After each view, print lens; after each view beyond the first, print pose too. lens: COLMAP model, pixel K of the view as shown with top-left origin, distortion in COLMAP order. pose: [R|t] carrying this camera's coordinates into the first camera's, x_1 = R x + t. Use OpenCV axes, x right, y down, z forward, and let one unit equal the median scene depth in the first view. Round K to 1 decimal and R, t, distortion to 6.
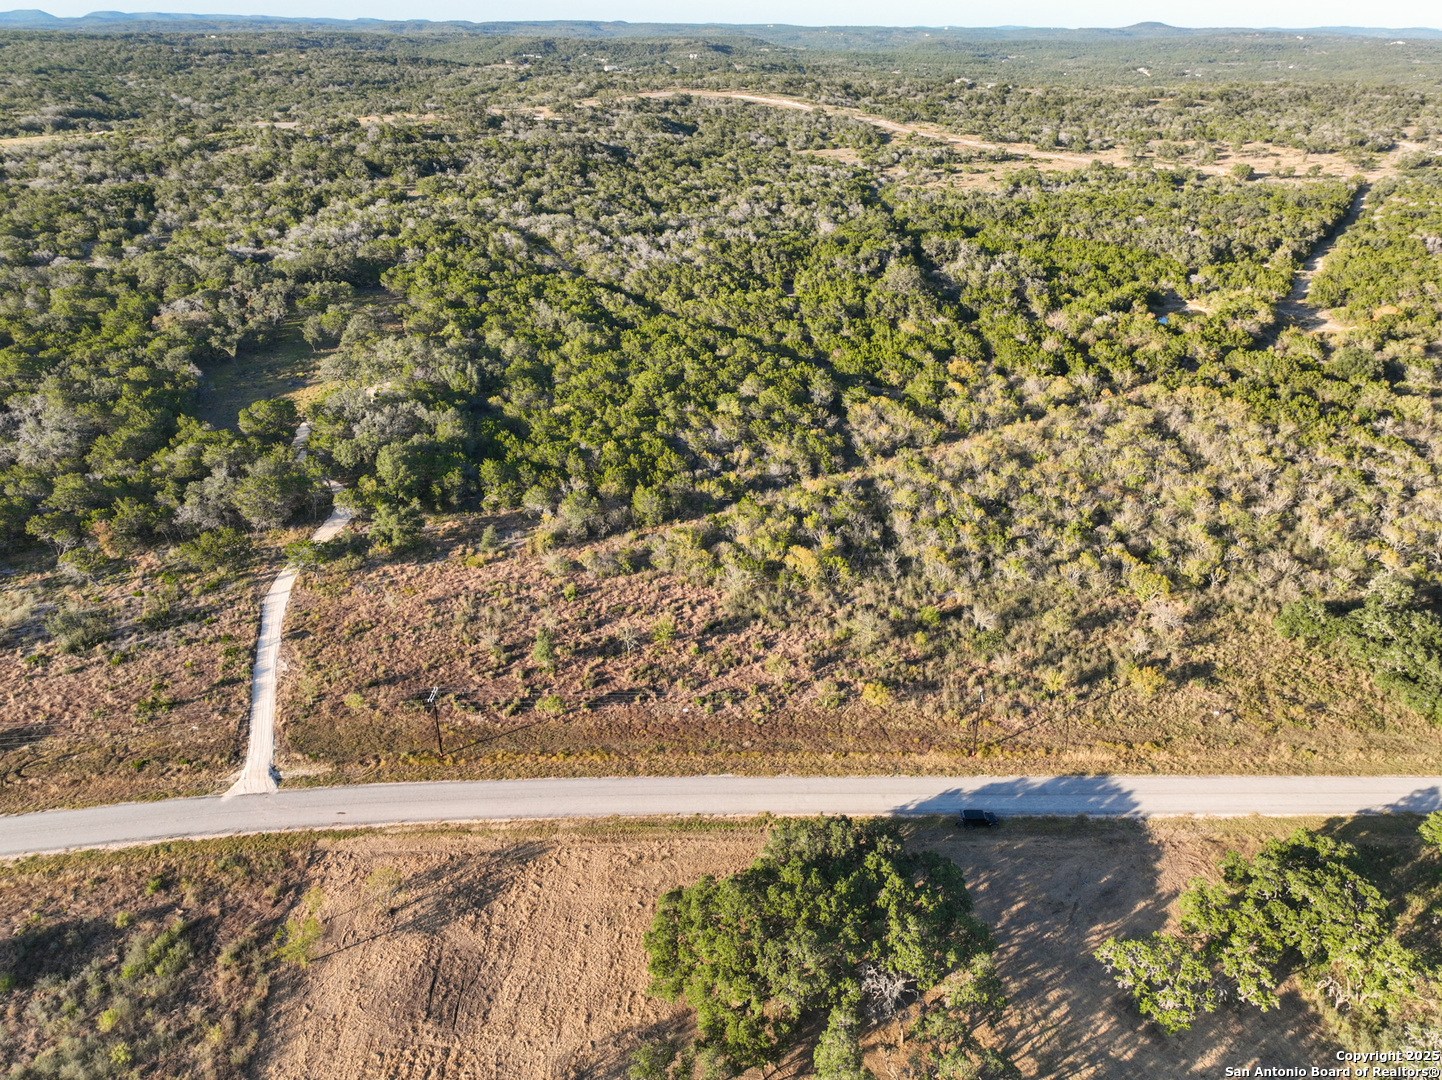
lens RADIAL K [[1015.8, 0, 724.4], [0, 1015.8, 543.2], [0, 0, 1]] dist [-0.005265, 0.024031]
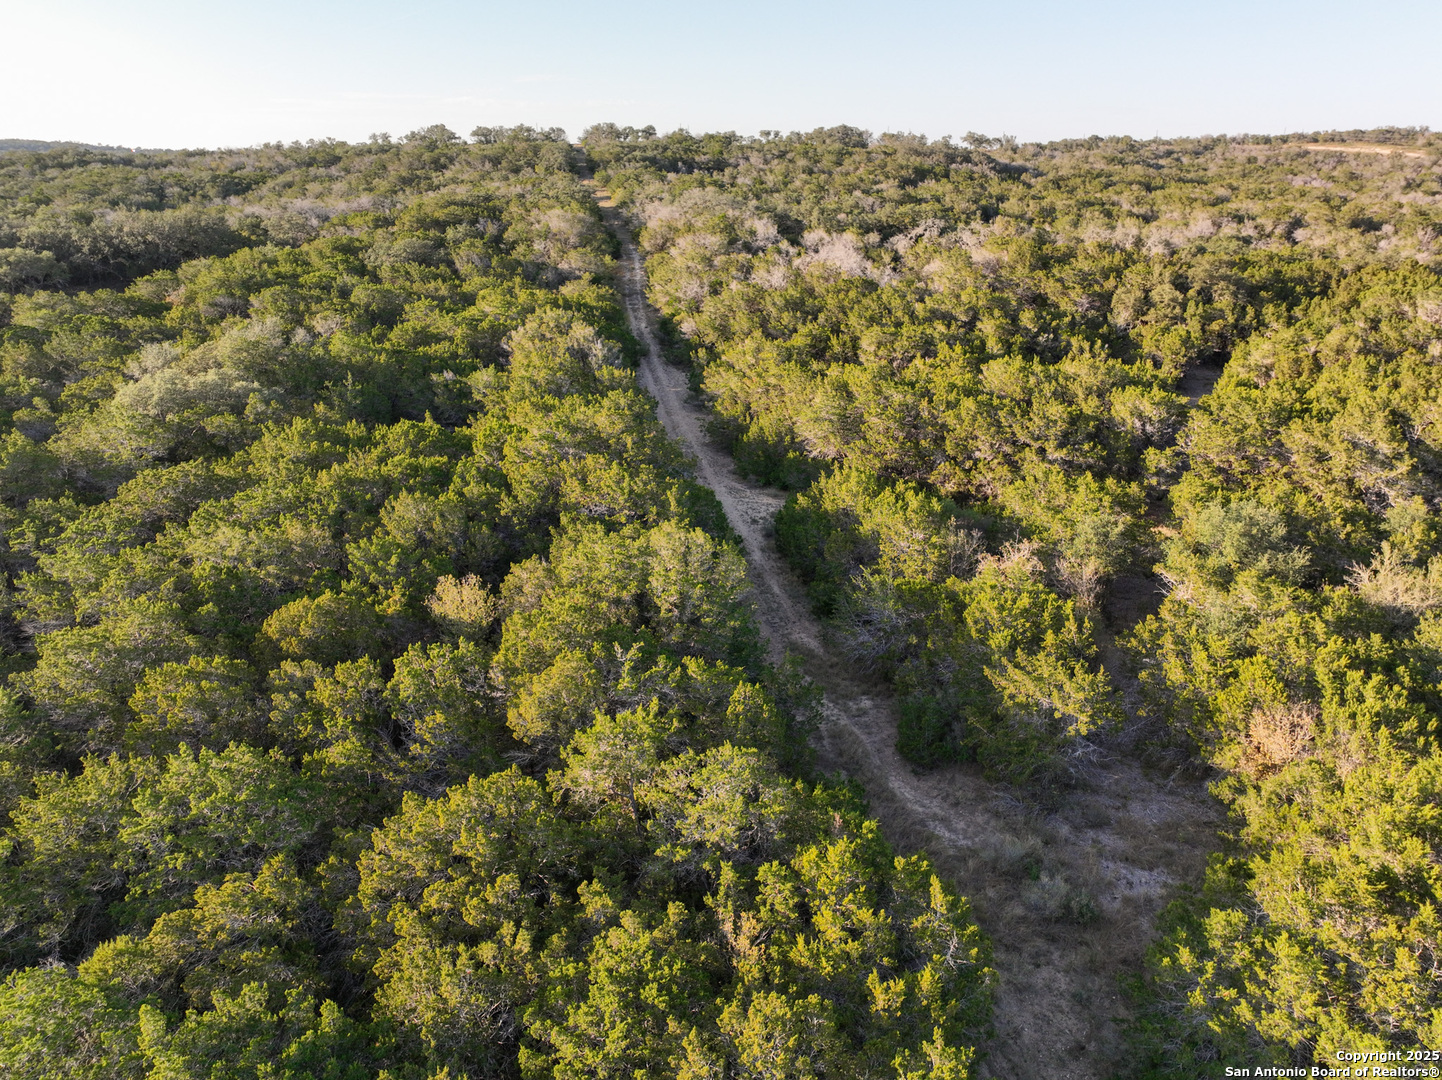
lens RADIAL K [[1015.8, 0, 717.4], [0, 1015.8, 538.3], [0, 0, 1]] dist [-0.005265, 0.024031]
pose [[0.869477, 0.163414, -0.466161, 0.164117], [-0.220009, 0.973036, -0.069256, -0.294400], [0.442274, 0.162776, 0.881985, 1.313876]]
